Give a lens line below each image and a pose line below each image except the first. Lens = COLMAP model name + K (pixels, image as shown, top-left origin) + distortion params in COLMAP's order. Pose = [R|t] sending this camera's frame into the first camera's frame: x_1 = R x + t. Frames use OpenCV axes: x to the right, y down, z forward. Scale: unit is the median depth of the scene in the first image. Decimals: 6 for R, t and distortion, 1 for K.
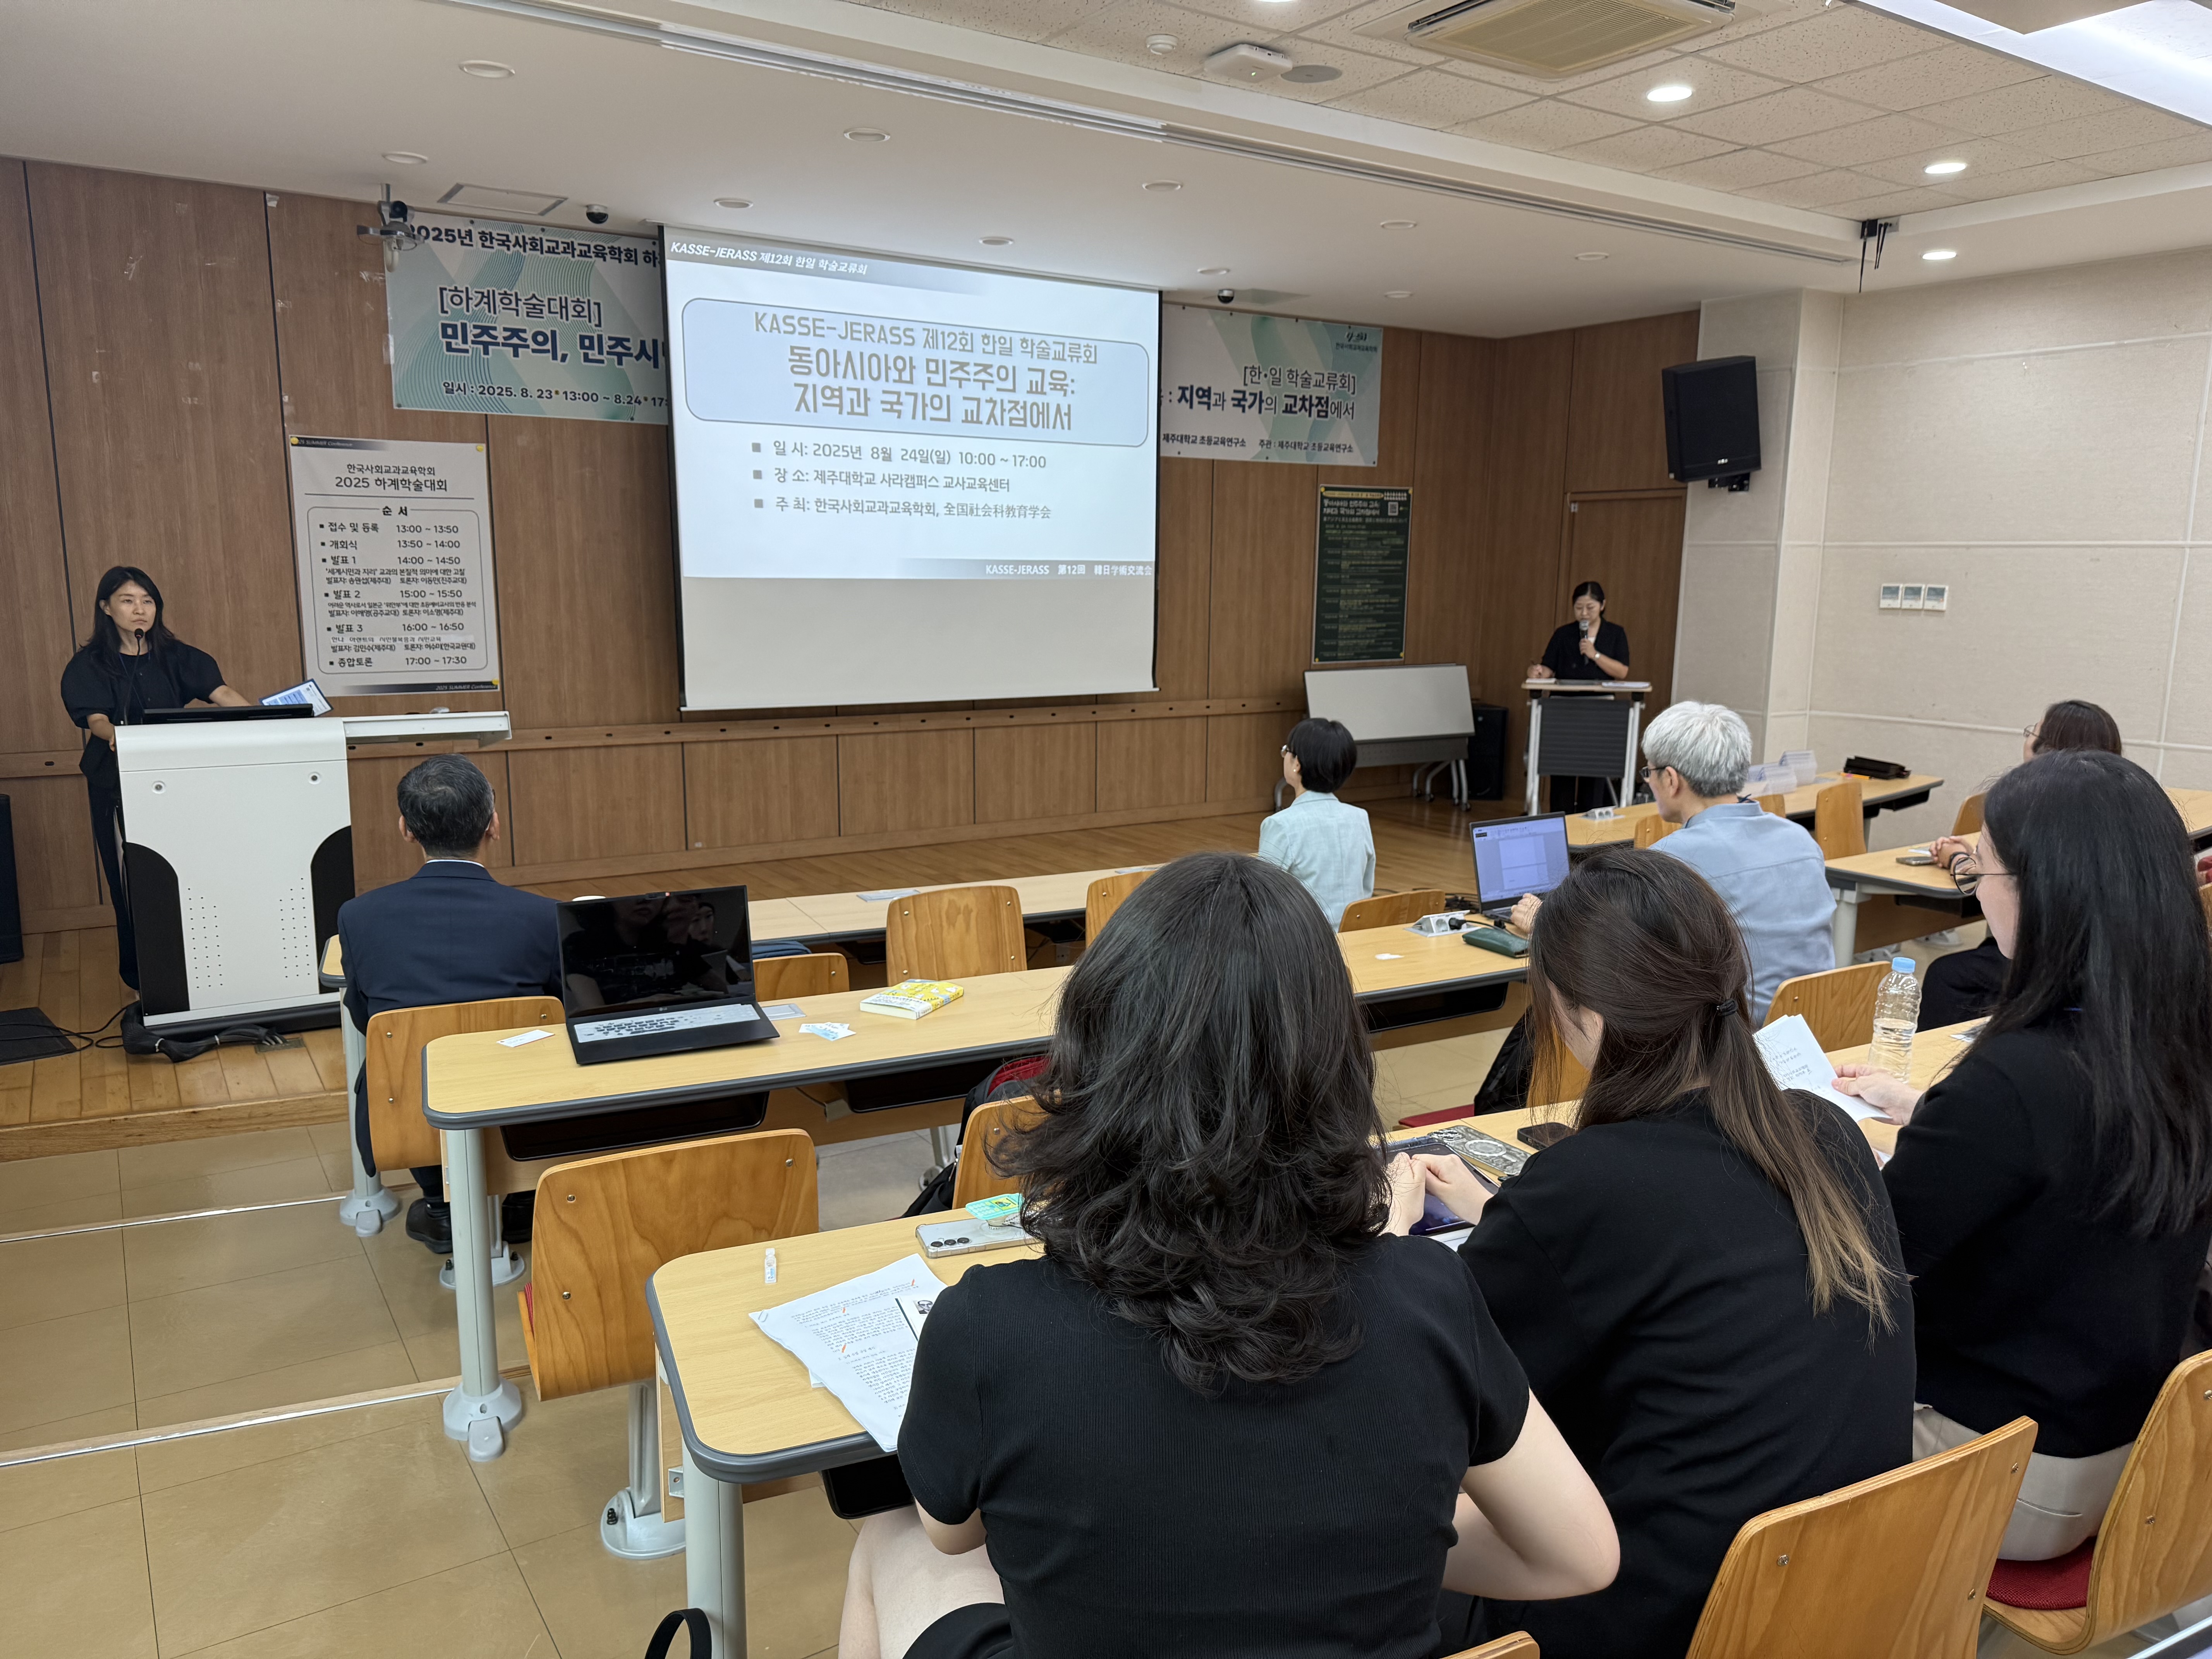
lens RADIAL K [[1538.9, 0, 1099.5], [0, 1538.9, 841.8], [0, 0, 1]] dist [0.048054, -0.063357]
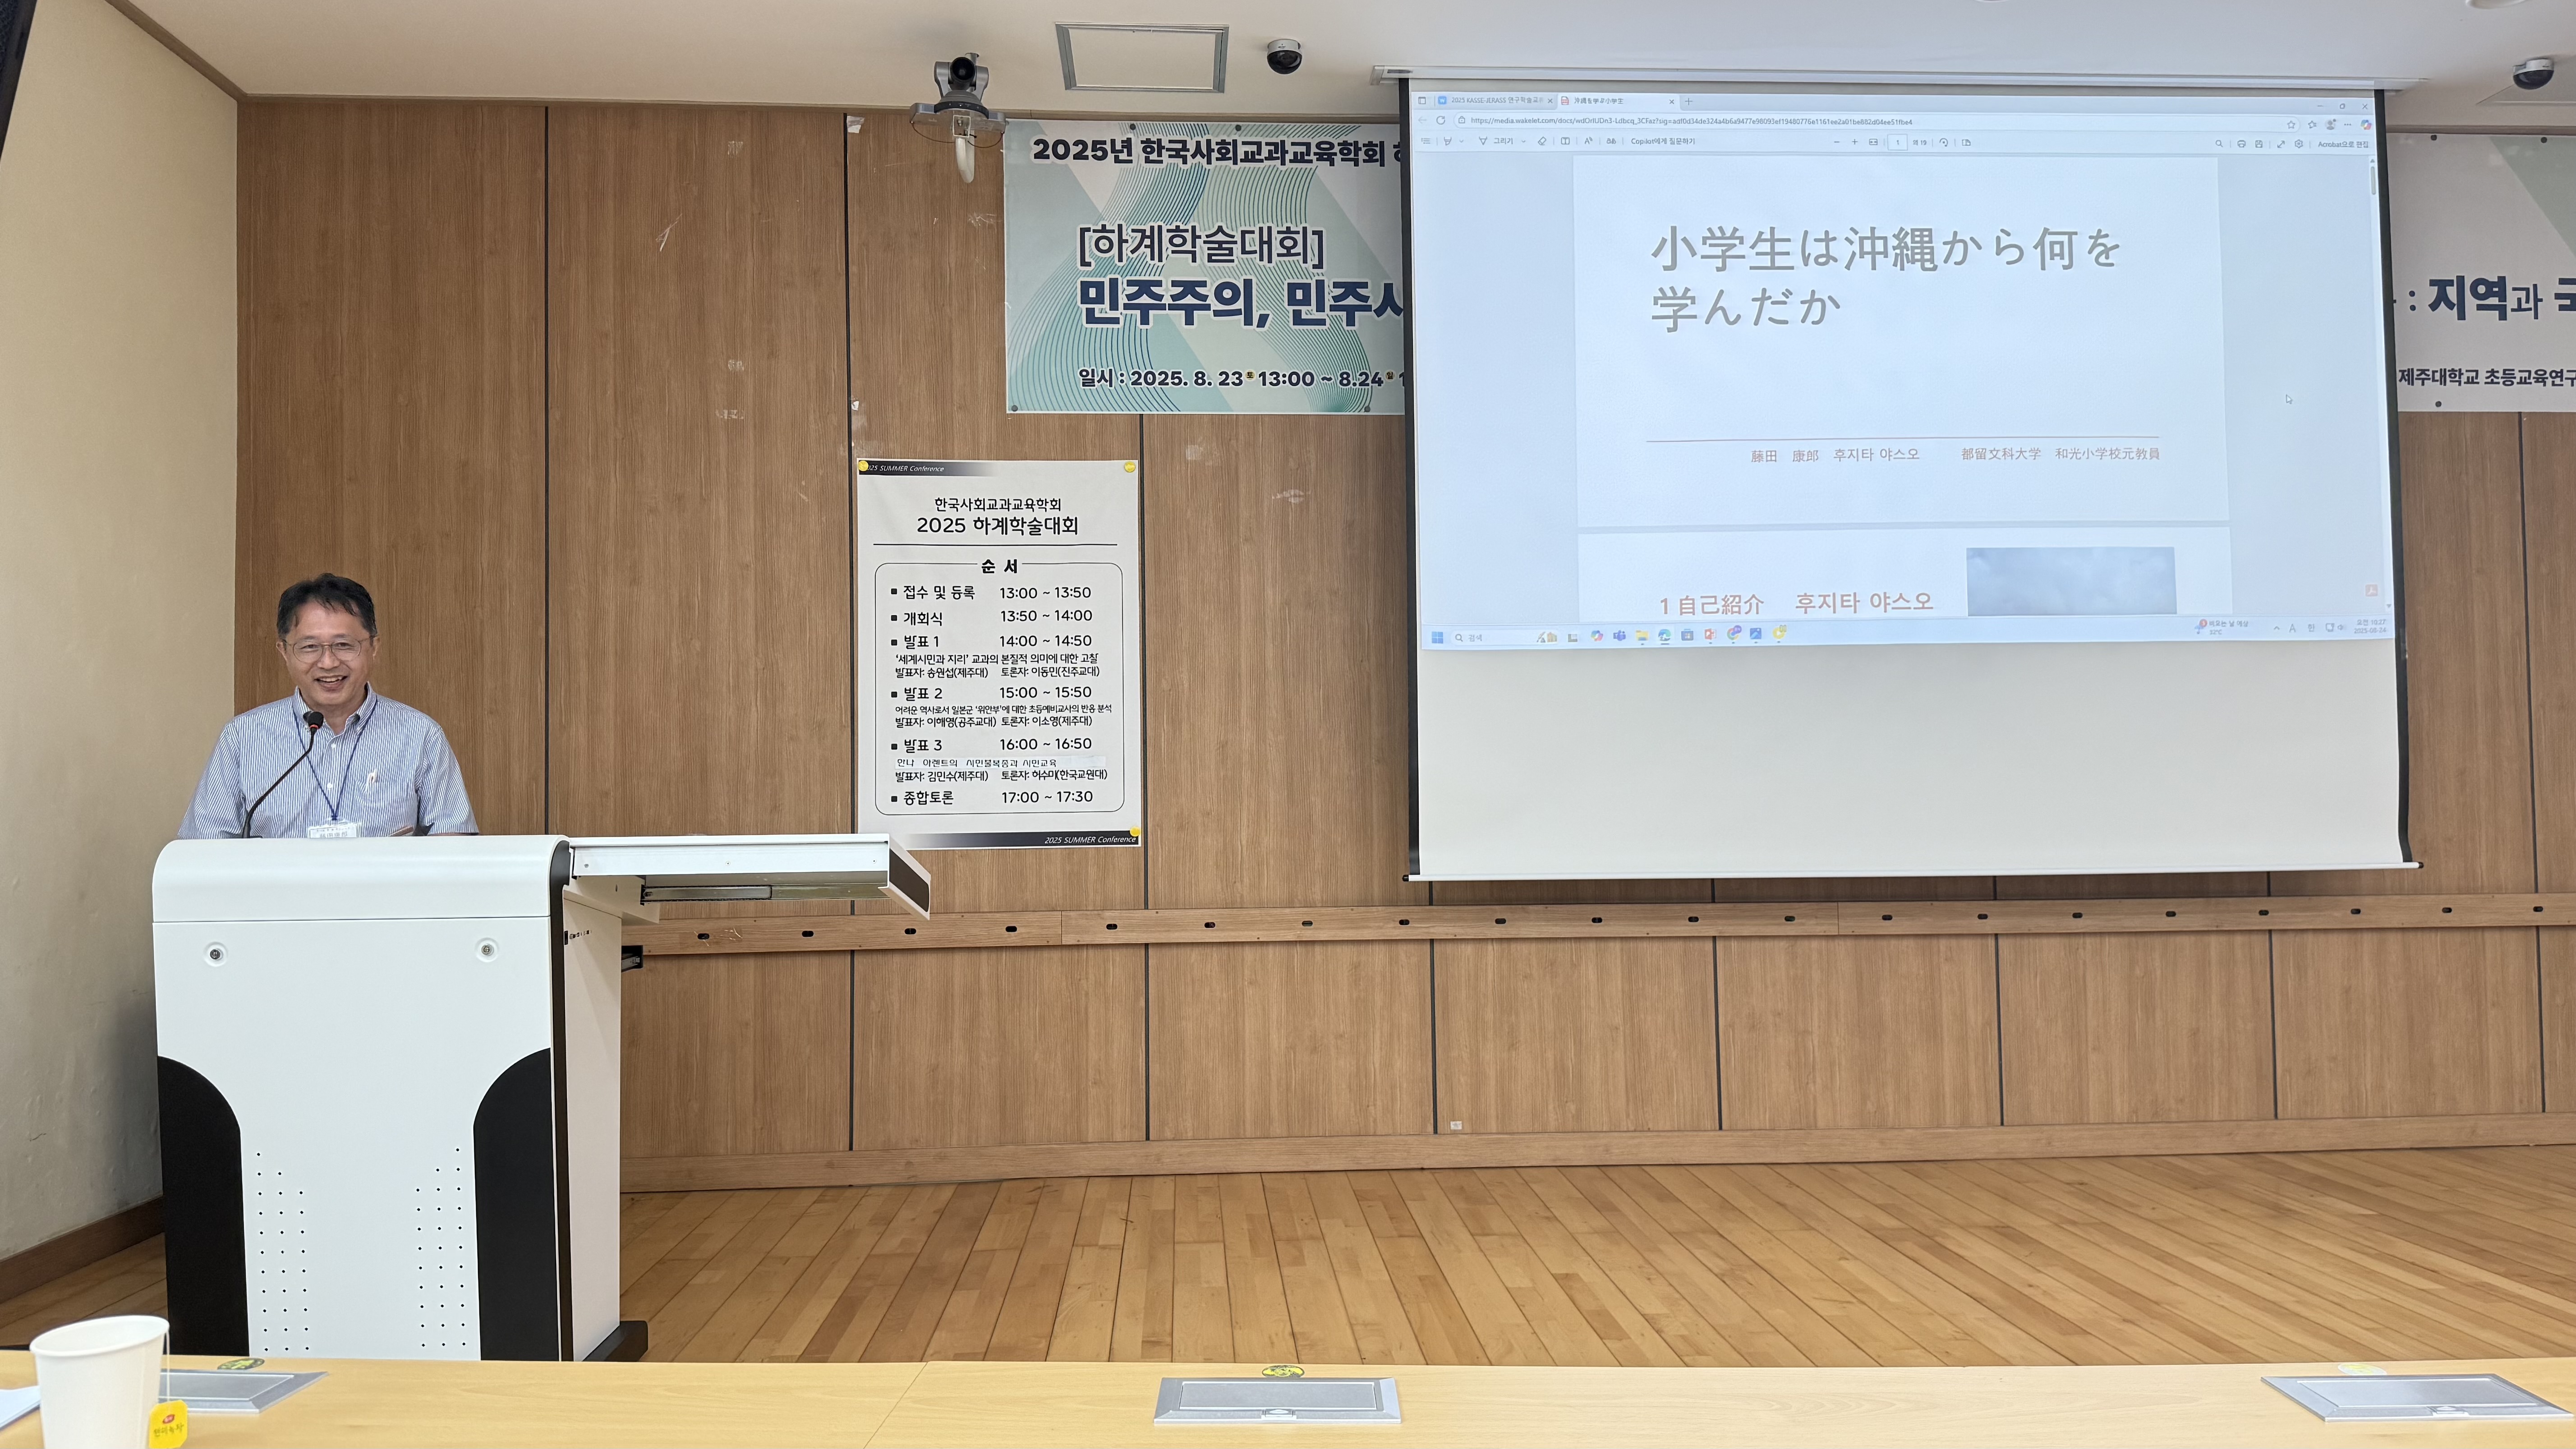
lens RADIAL K [[1839.3, 0, 1275.0], [0, 1839.3, 736.5], [0, 0, 1]] dist [0.112569, -0.100942]
pose [[0.879213, -0.036425, -0.475034, 0.008640], [-0.062678, 0.979564, -0.191118, -0.003615], [0.472287, 0.197808, 0.858963, 0.379113]]
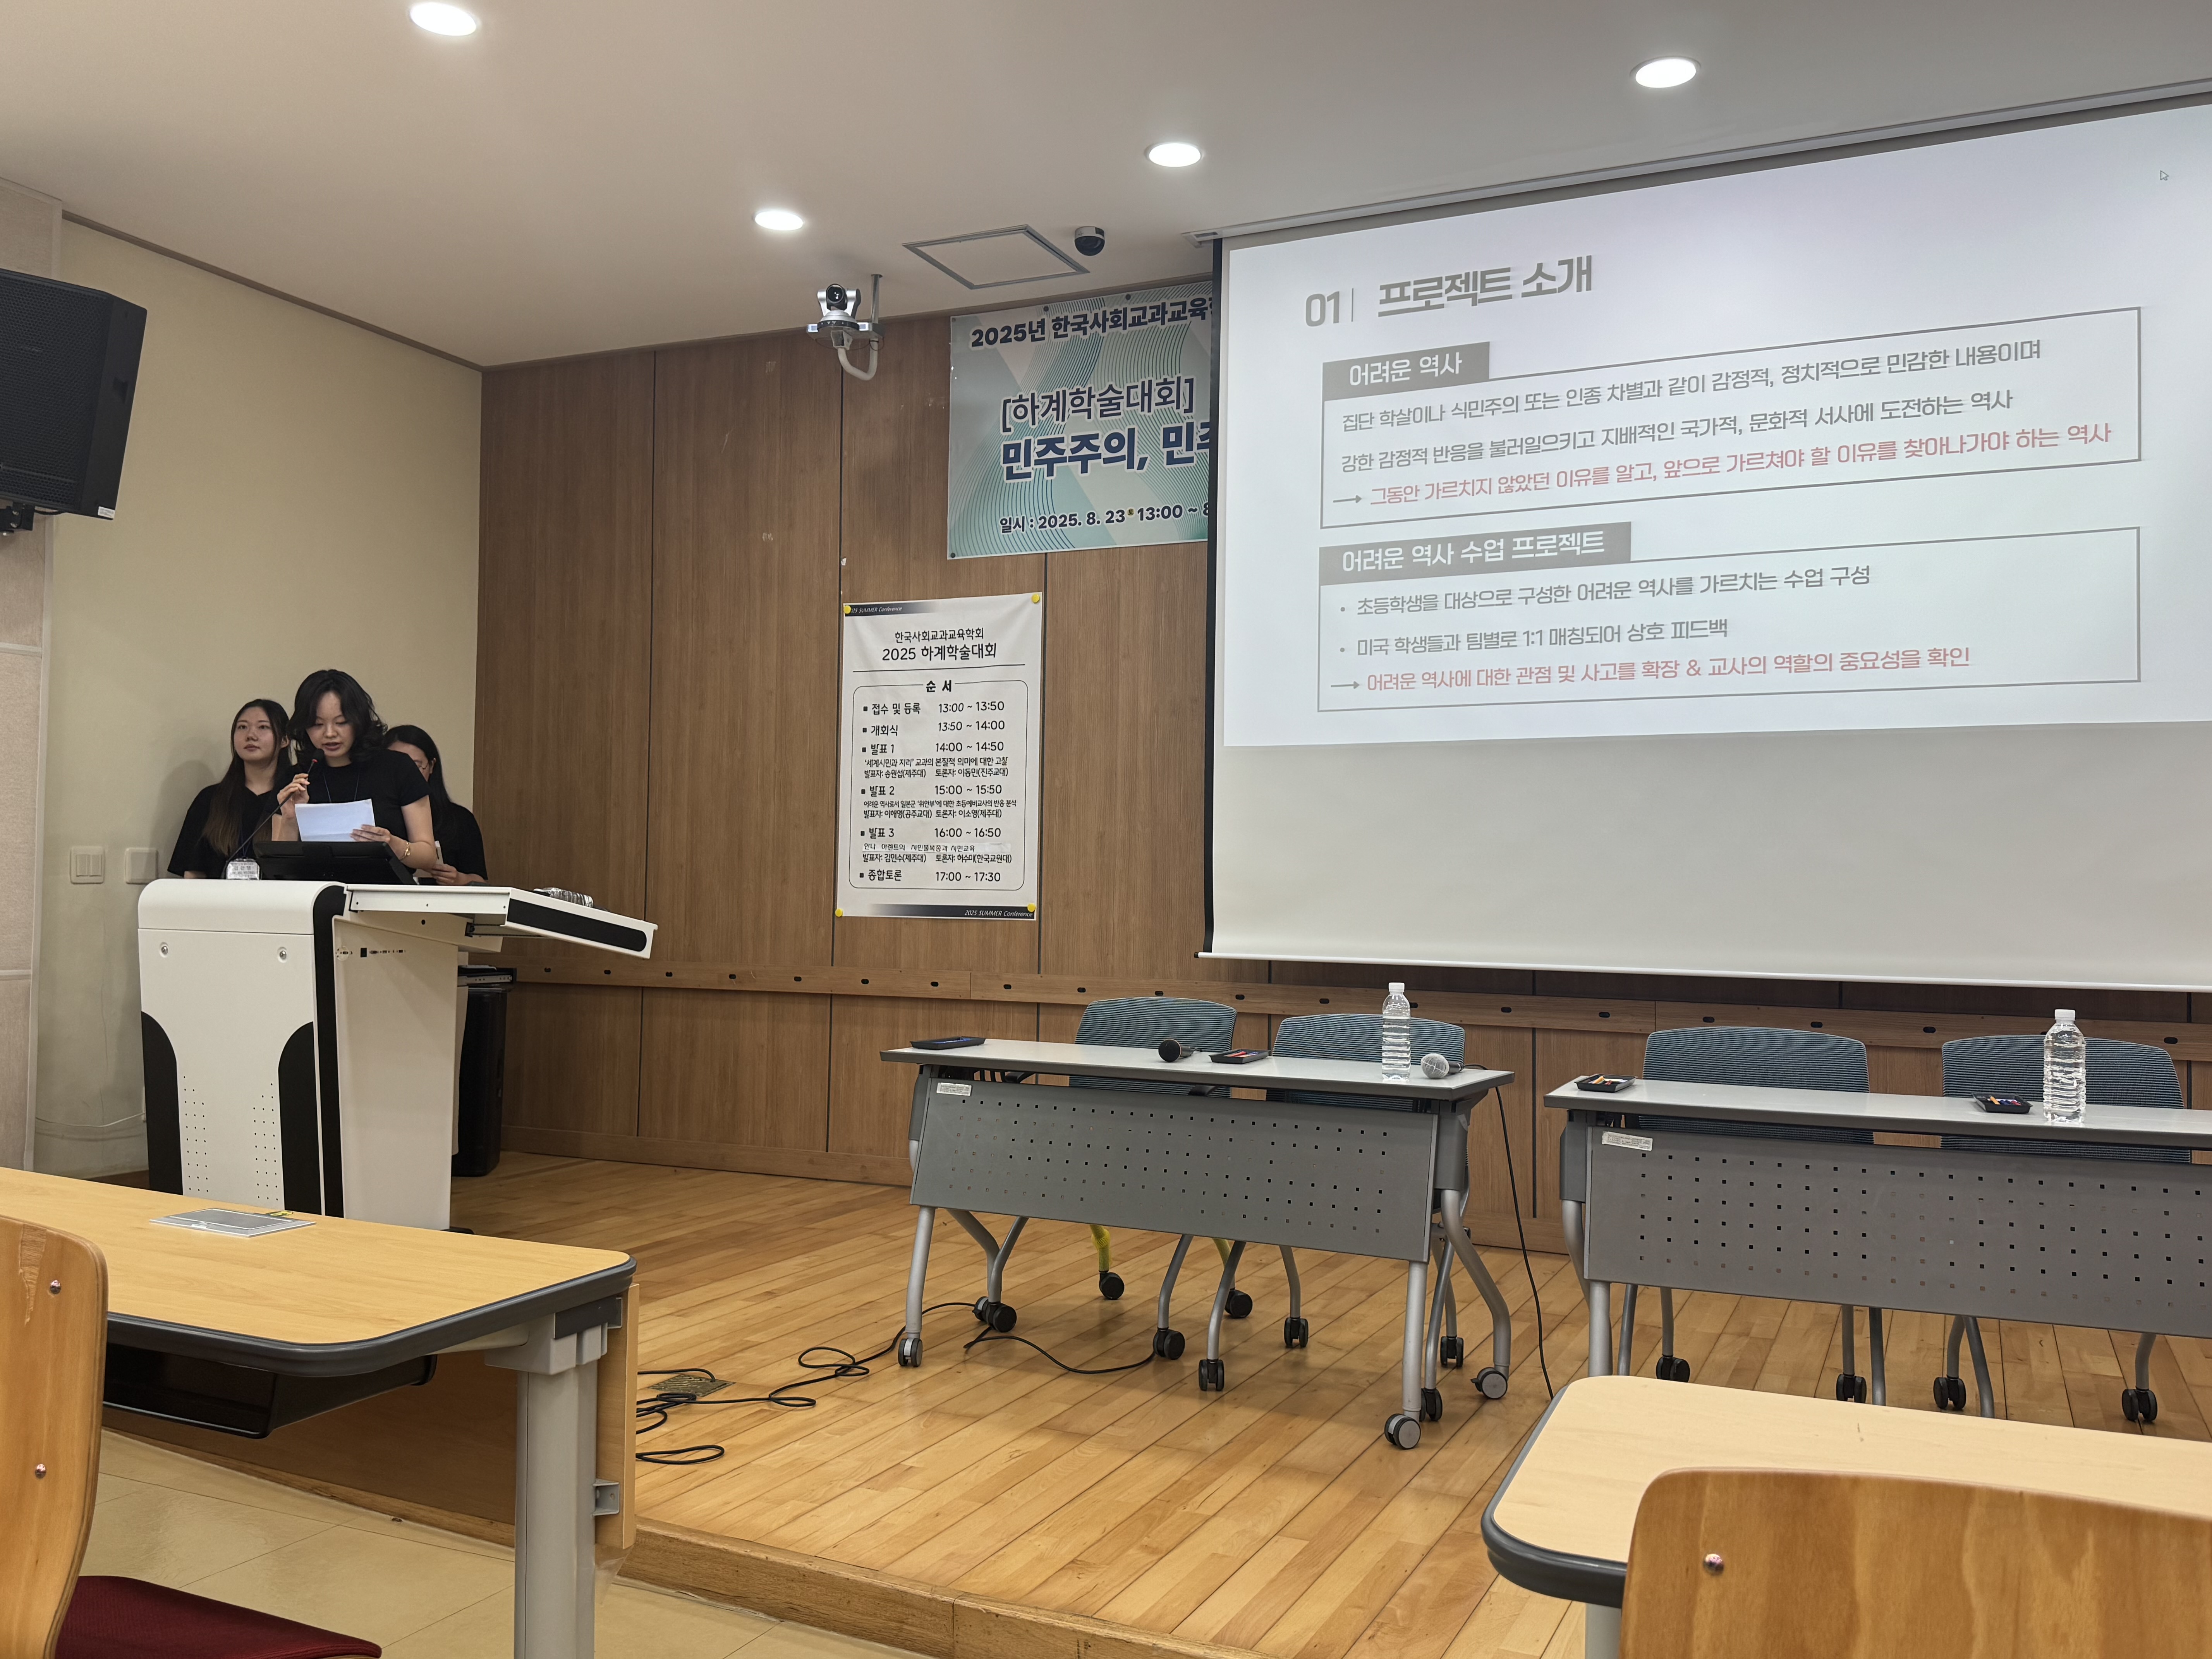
lens RADIAL K [[1762.6, 0, 1136.3], [0, 1762.6, 842.4], [0, 0, 1]] dist [0.111840, -0.064353]
pose [[0.544285, -0.026611, -0.838478, 0.323934], [-0.159372, 0.978015, -0.134493, -0.029128], [0.823623, 0.206832, 0.528078, 0.582266]]
